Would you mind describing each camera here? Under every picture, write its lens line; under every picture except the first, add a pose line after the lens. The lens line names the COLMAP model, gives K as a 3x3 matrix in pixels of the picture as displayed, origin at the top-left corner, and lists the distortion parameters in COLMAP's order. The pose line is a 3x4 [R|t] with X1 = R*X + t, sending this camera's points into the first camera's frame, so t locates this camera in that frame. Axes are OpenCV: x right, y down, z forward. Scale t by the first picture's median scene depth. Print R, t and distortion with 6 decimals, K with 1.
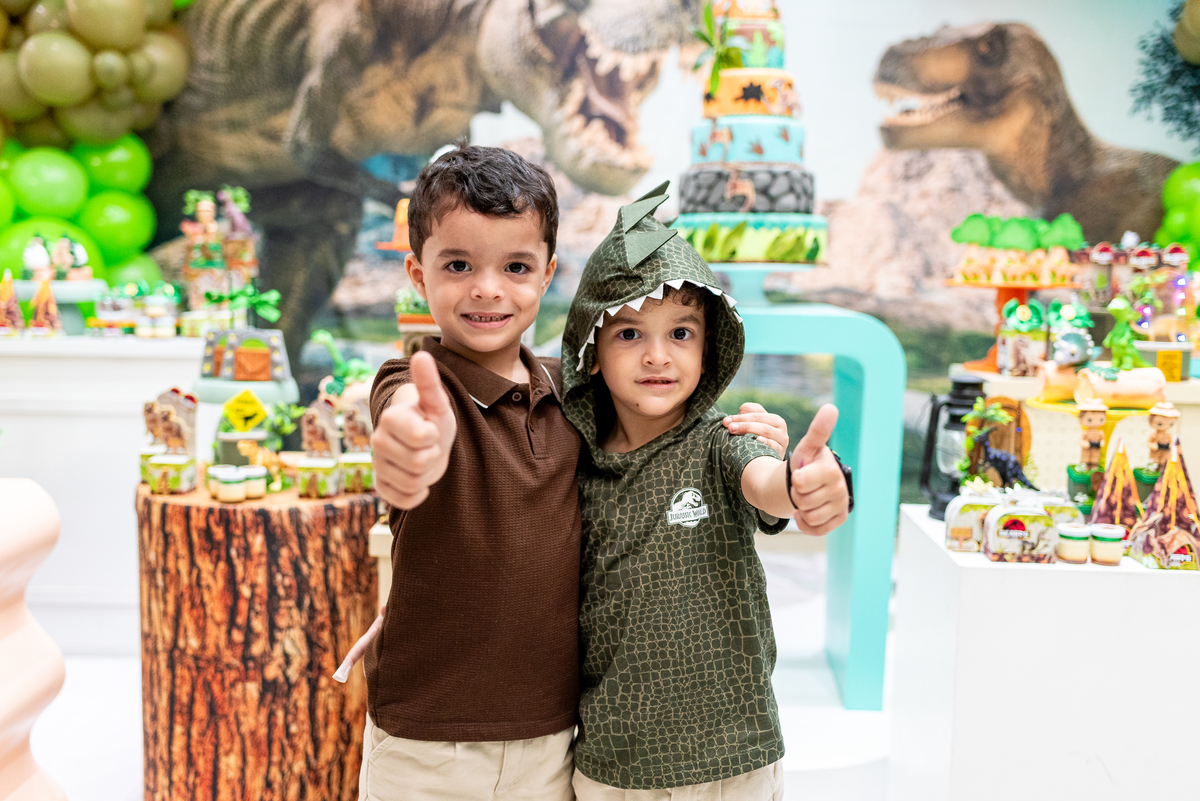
lens RADIAL K [[1161.1, 0, 600.0], [0, 1161.1, 400.5], [0, 0, 1]] dist [0.010695, -0.001284]
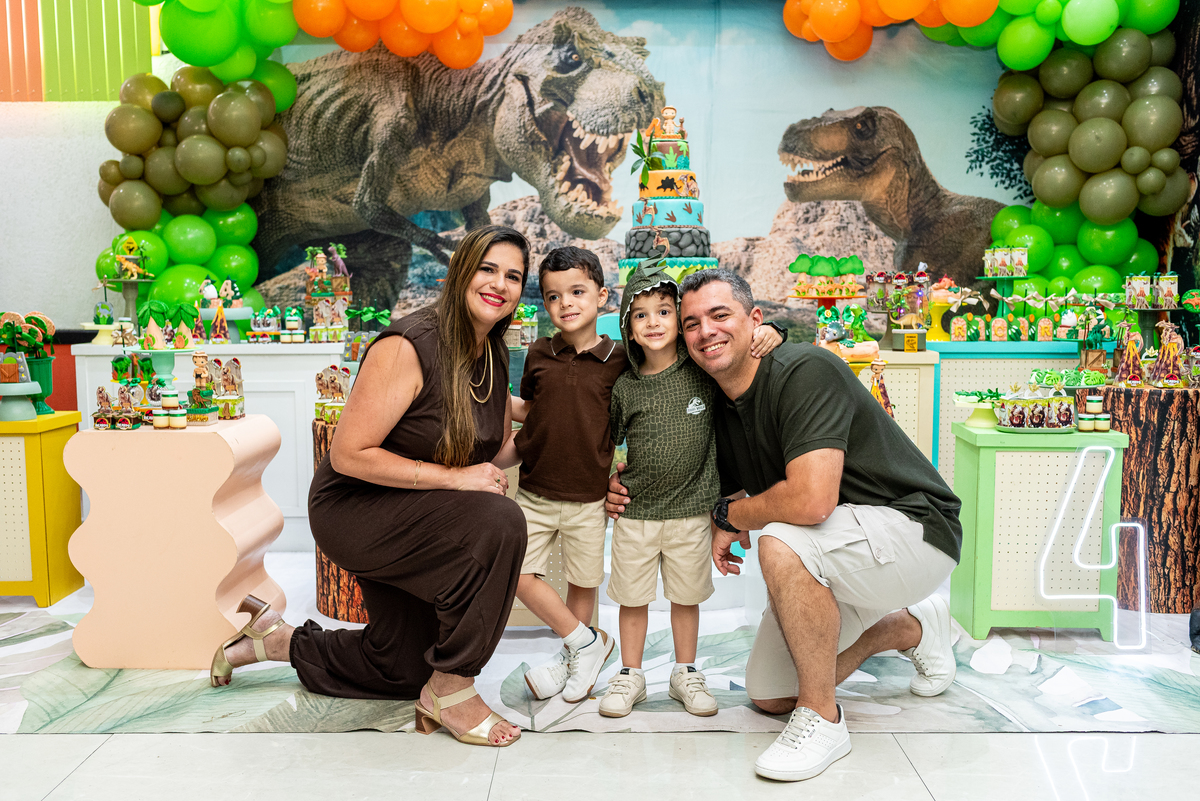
lens RADIAL K [[1157.1, 0, 600.0], [0, 1157.1, 400.5], [0, 0, 1]] dist [0.010233, 0.003052]
pose [[0.999800, -0.019987, -0.000273, 0.031035], [0.019979, 0.999653, -0.017156, 0.074834], [0.000616, 0.017147, 0.999853, -0.692355]]
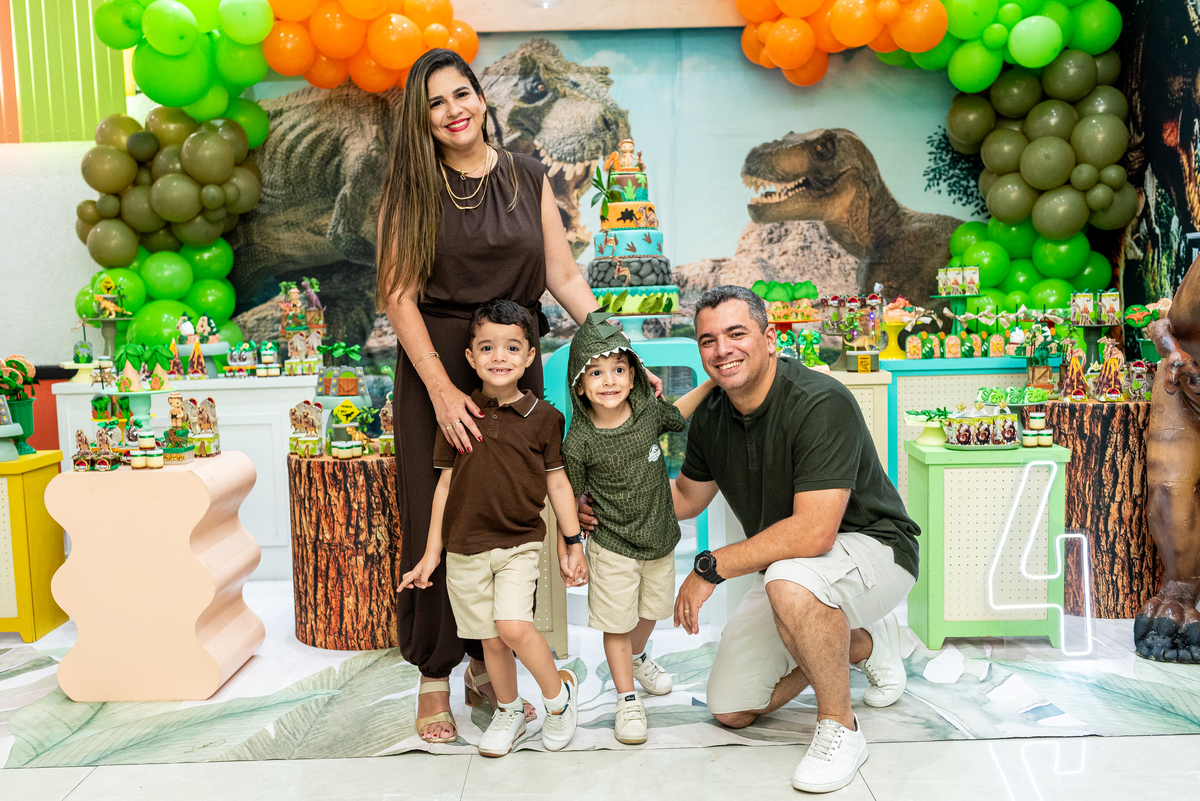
lens RADIAL K [[1157.1, 0, 600.0], [0, 1157.1, 400.5], [0, 0, 1]] dist [0.010233, 0.003052]
pose [[0.998909, -0.045655, 0.009835, 0.066528], [0.045894, 0.998616, -0.025699, 0.052693], [-0.008648, 0.026123, 0.999621, -0.750728]]
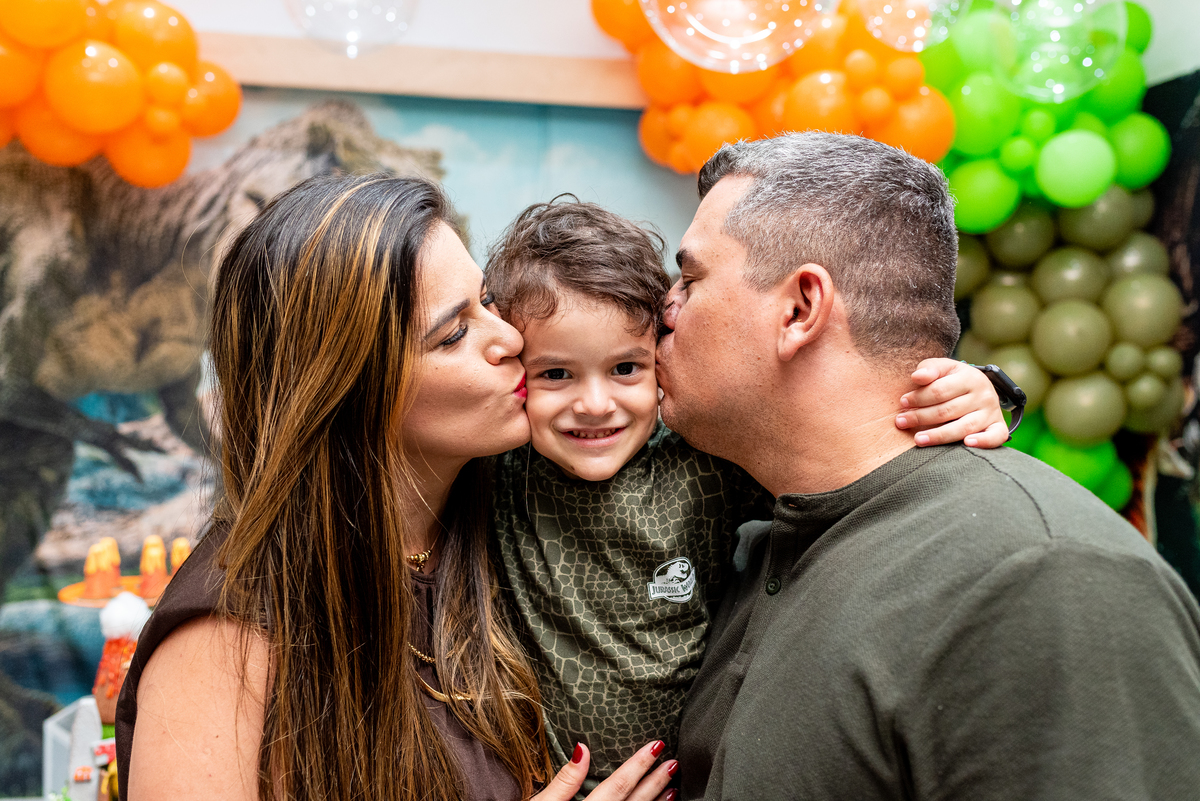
lens RADIAL K [[1162.4, 0, 600.0], [0, 1162.4, 400.5], [0, 0, 1]] dist [0.007871, 0.008532]
pose [[0.981546, -0.007781, 0.191067, 0.041539], [0.021791, 0.997214, -0.071336, -0.255028], [-0.189979, 0.074184, 0.978981, 0.092237]]
